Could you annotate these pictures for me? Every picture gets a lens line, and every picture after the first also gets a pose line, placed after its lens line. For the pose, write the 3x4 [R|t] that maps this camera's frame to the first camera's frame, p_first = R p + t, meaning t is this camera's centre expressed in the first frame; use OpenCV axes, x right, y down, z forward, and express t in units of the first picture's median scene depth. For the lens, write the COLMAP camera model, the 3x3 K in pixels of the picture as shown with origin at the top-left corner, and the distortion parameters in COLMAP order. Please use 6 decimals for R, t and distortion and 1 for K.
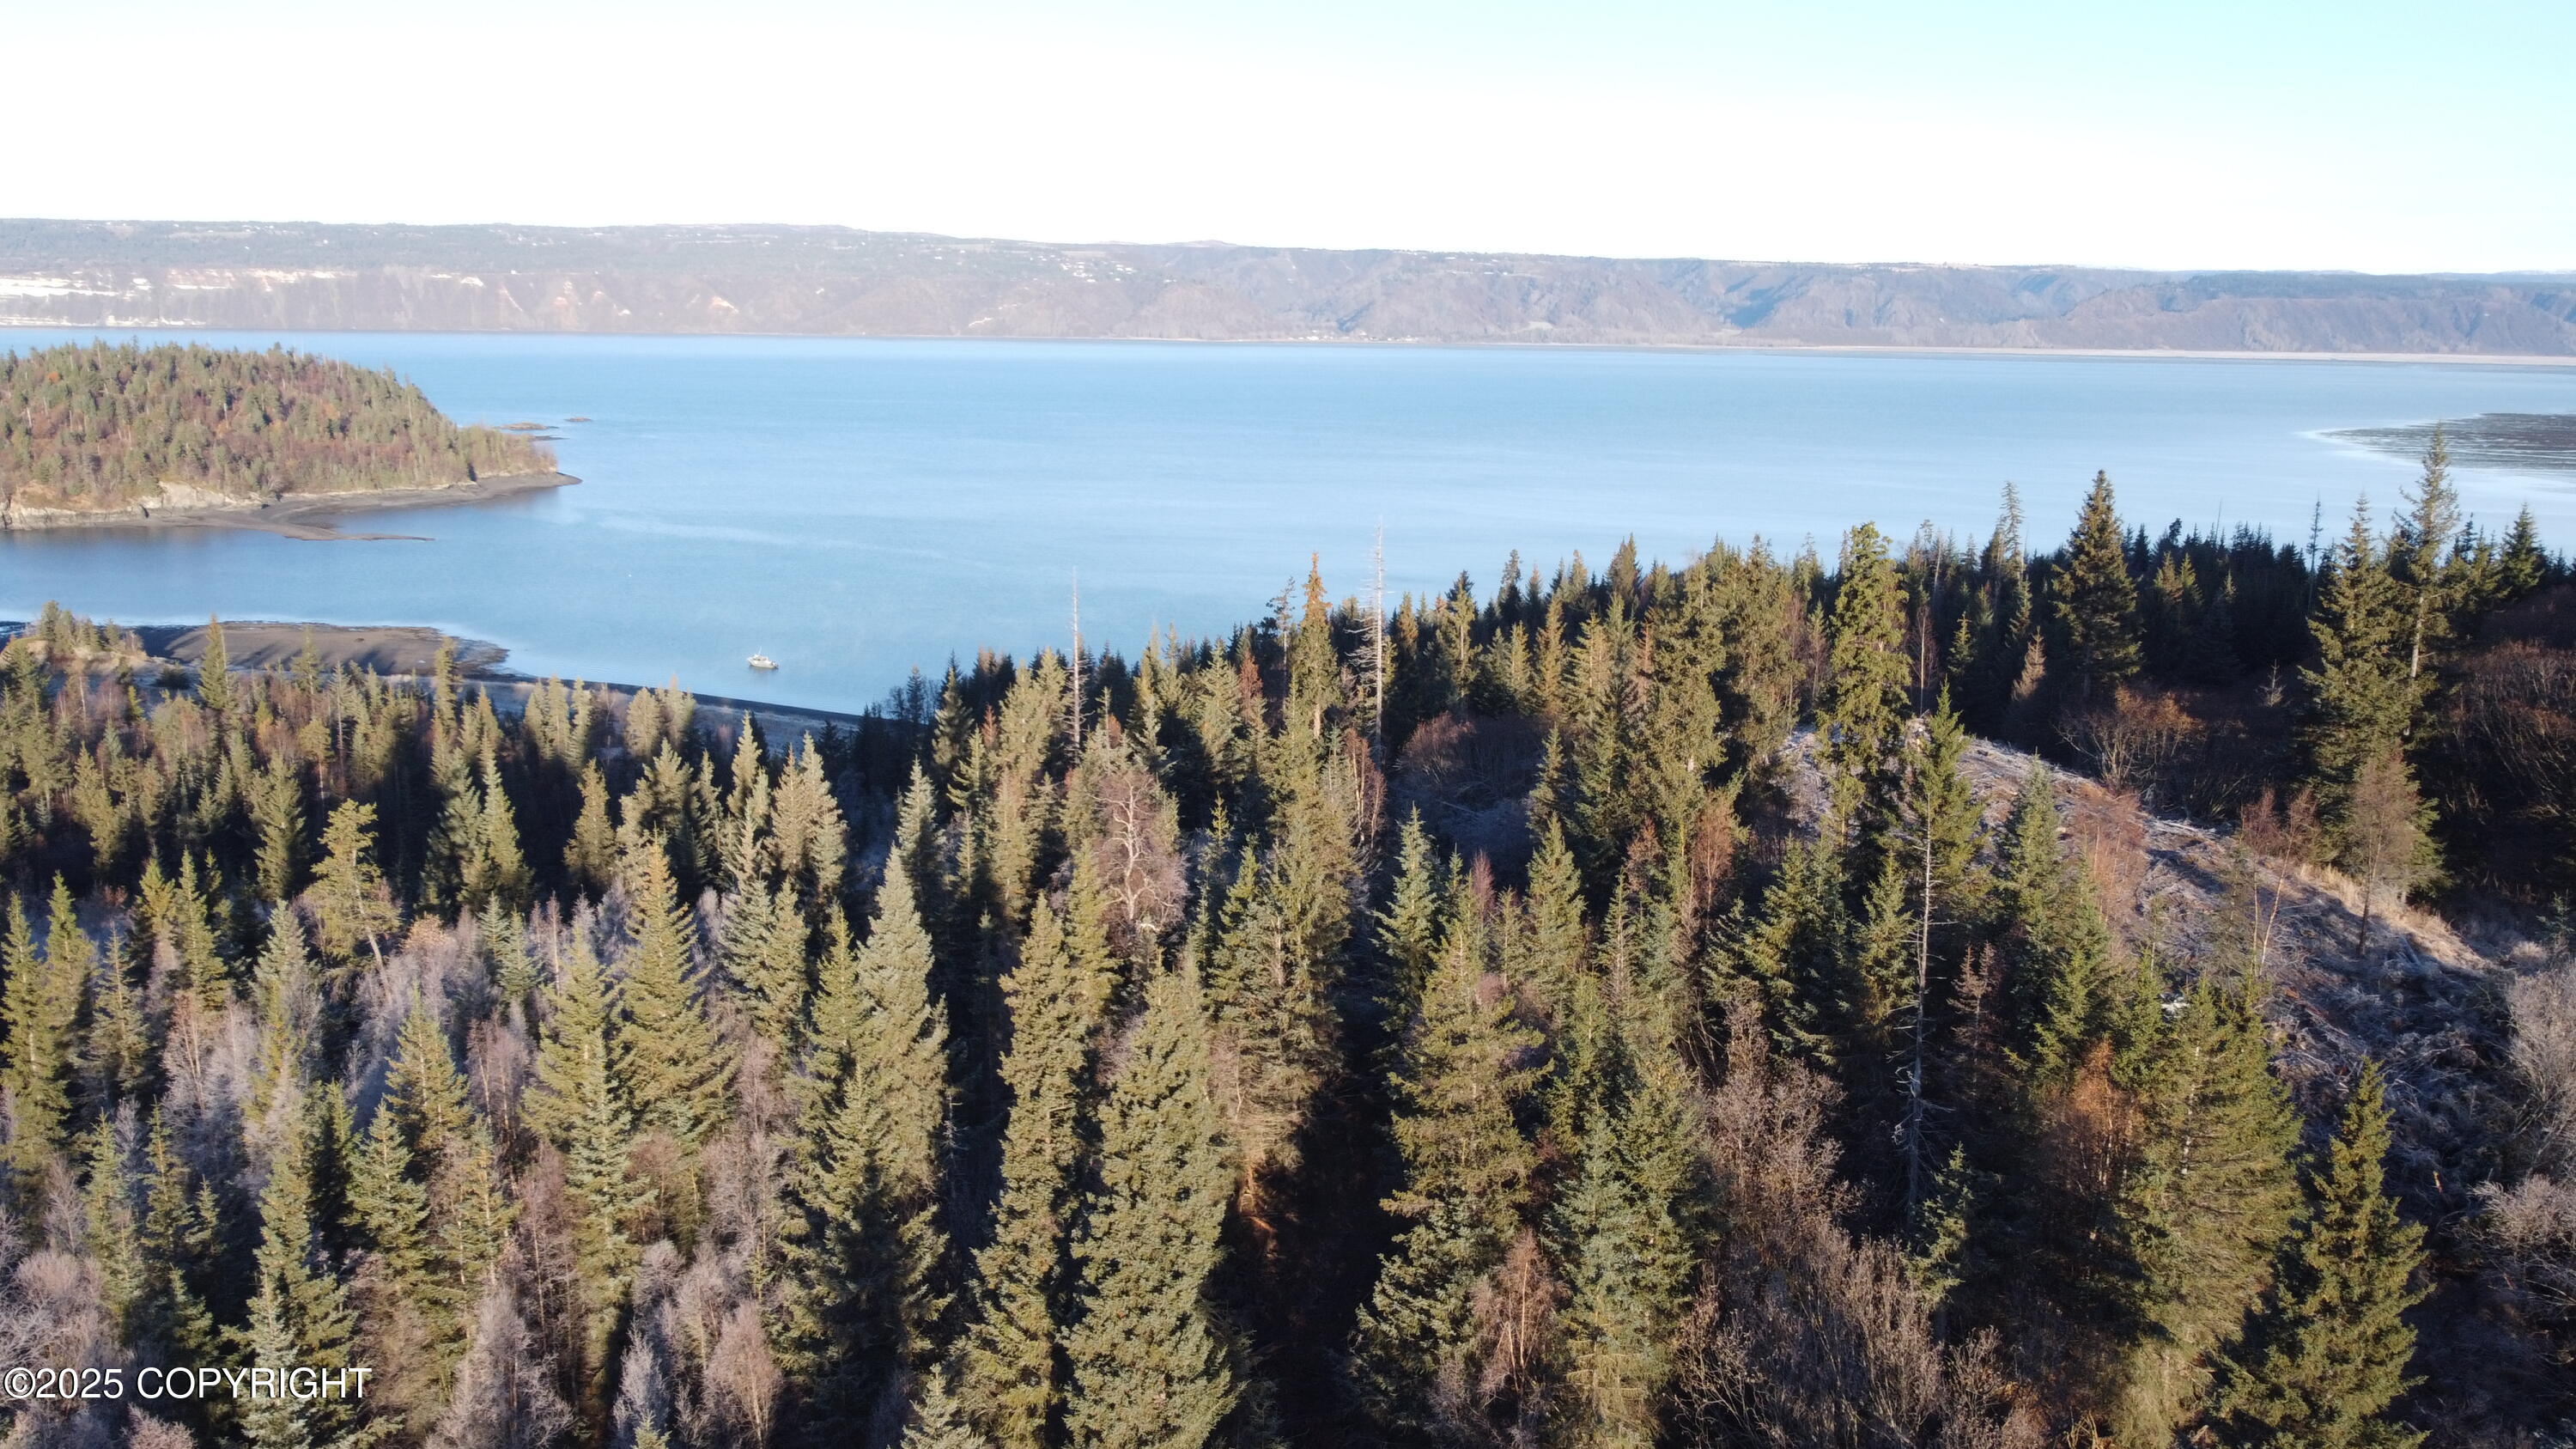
lens RADIAL K [[1940.1, 0, 1288.0], [0, 1940.1, 724.5], [0, 0, 1]] dist [-0.002068, -0.003398]
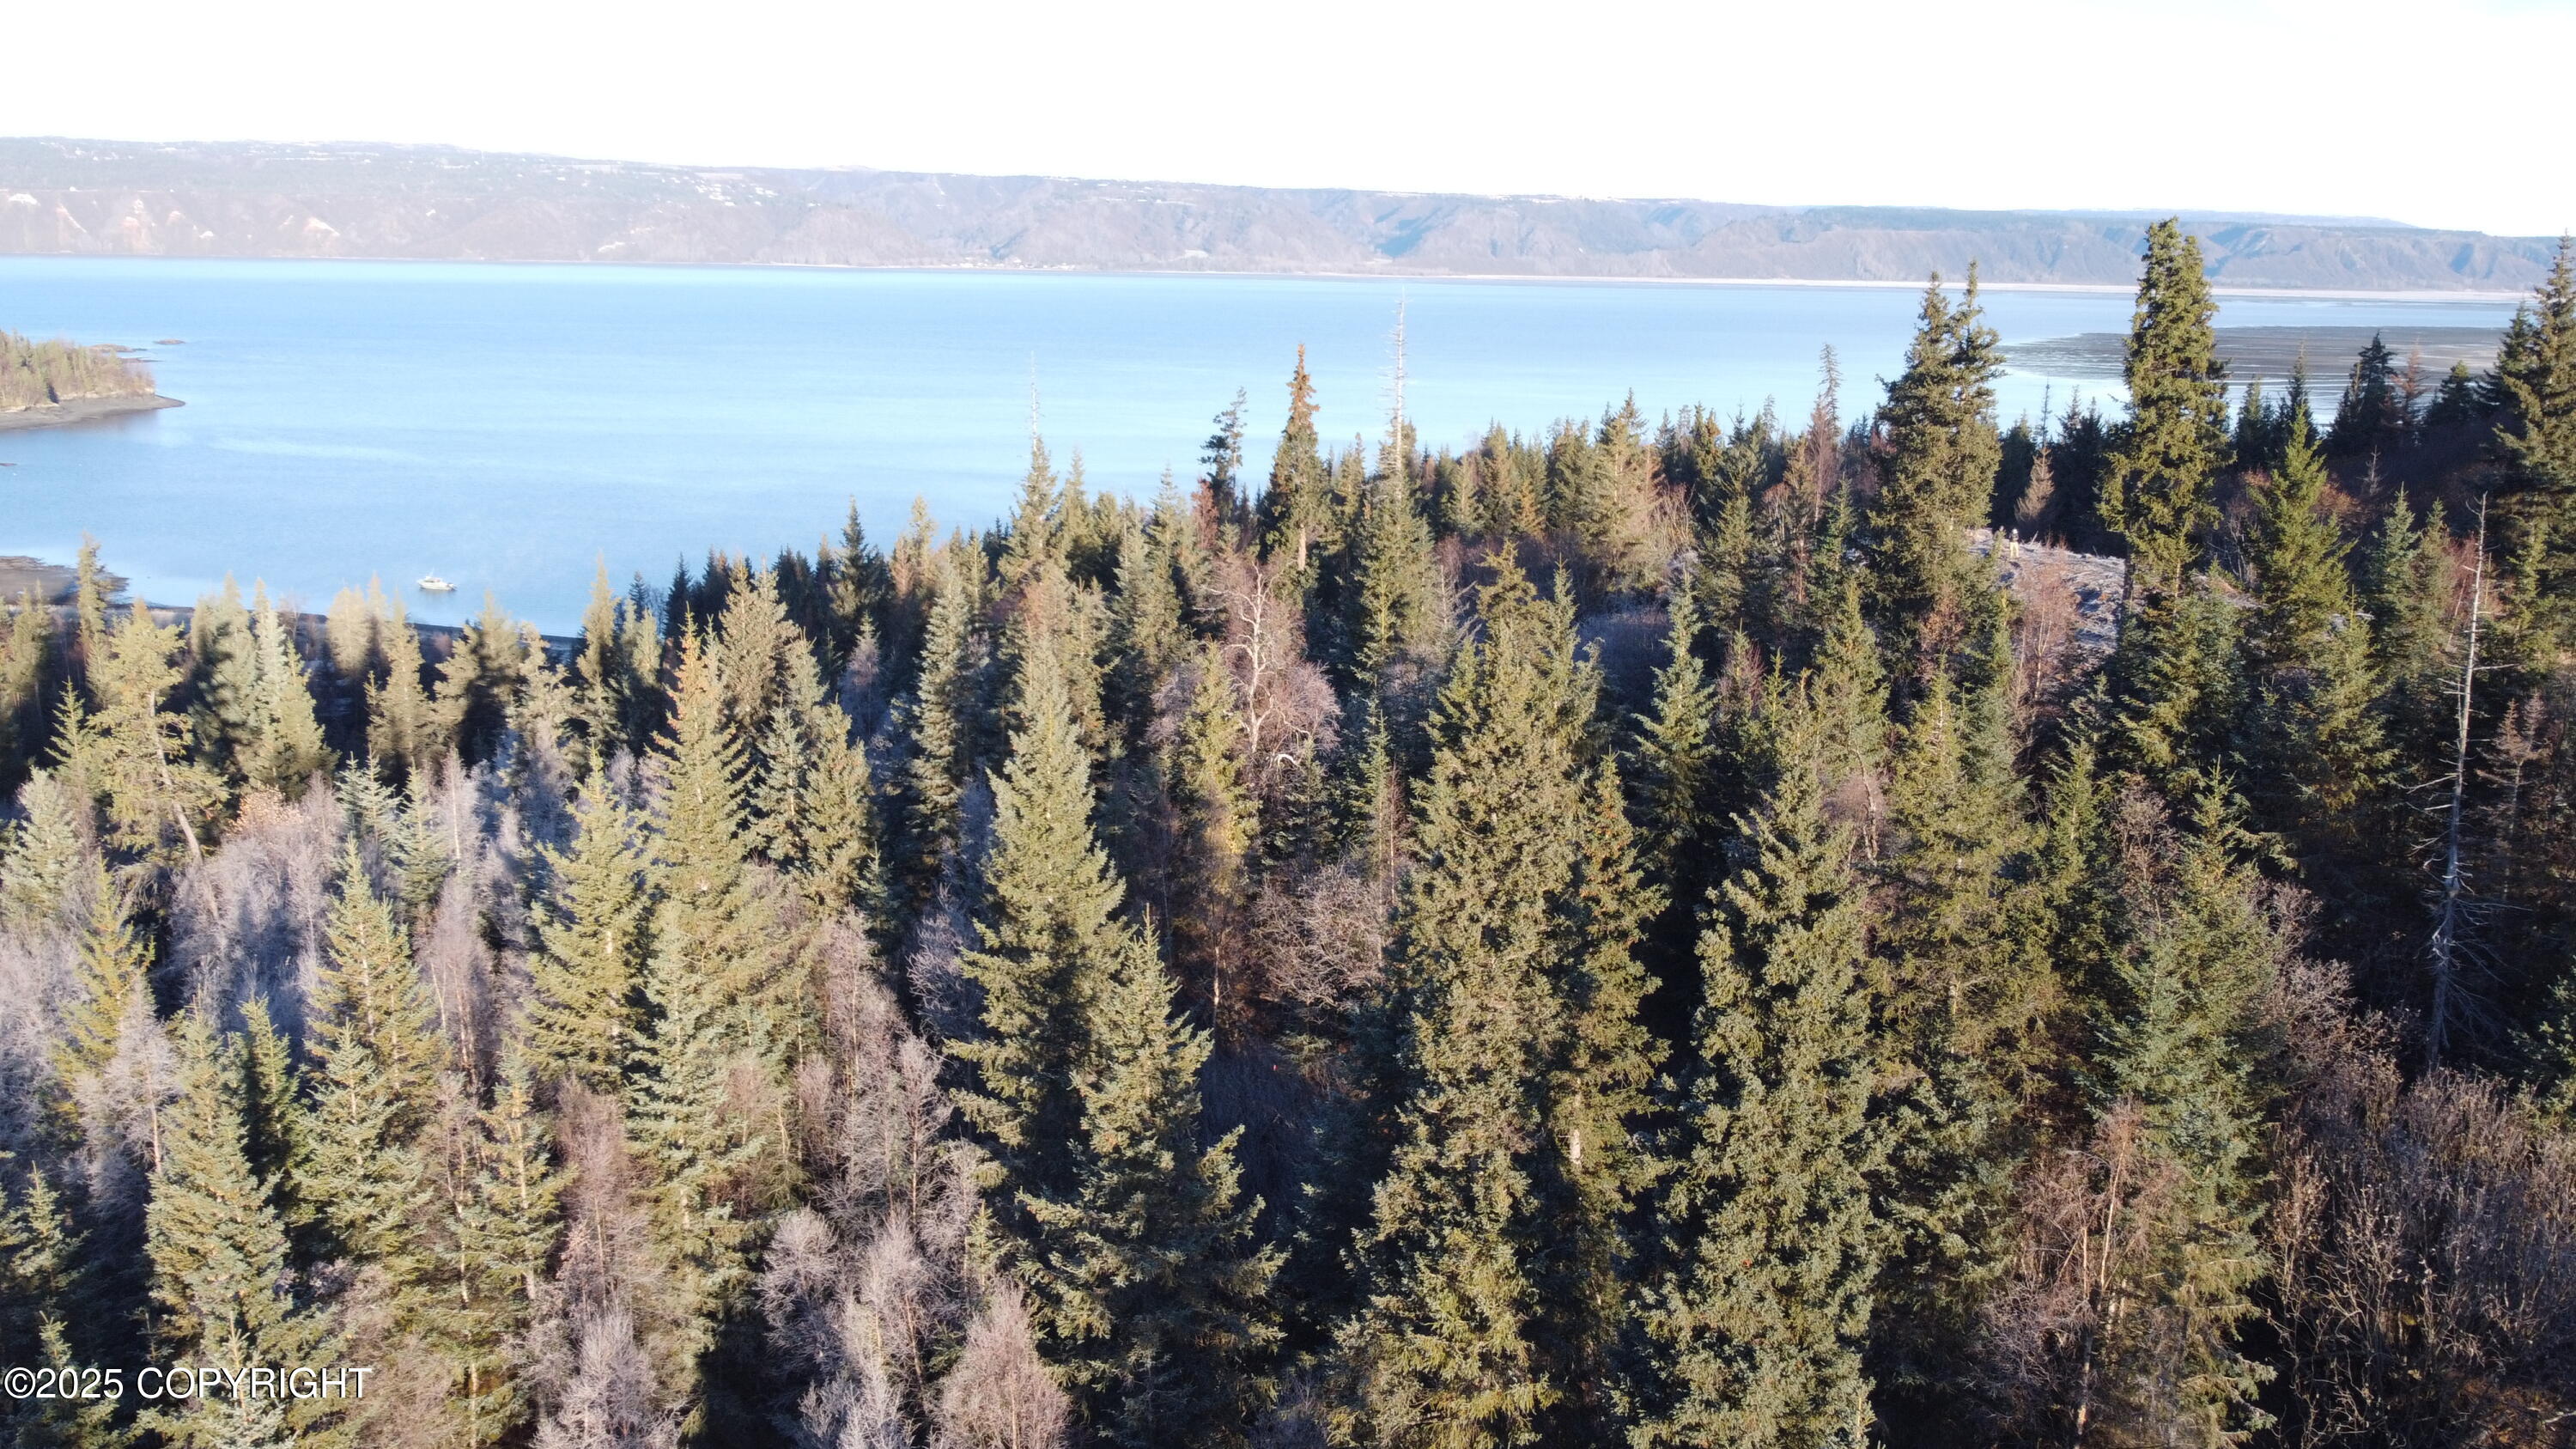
lens RADIAL K [[1940.1, 0, 1288.0], [0, 1940.1, 724.5], [0, 0, 1]] dist [-0.002068, -0.003398]
pose [[0.984912, -0.036420, 0.169181, -0.216047], [0.030480, 0.998829, 0.037576, 0.067489], [-0.170351, -0.031852, 0.984868, 0.270974]]
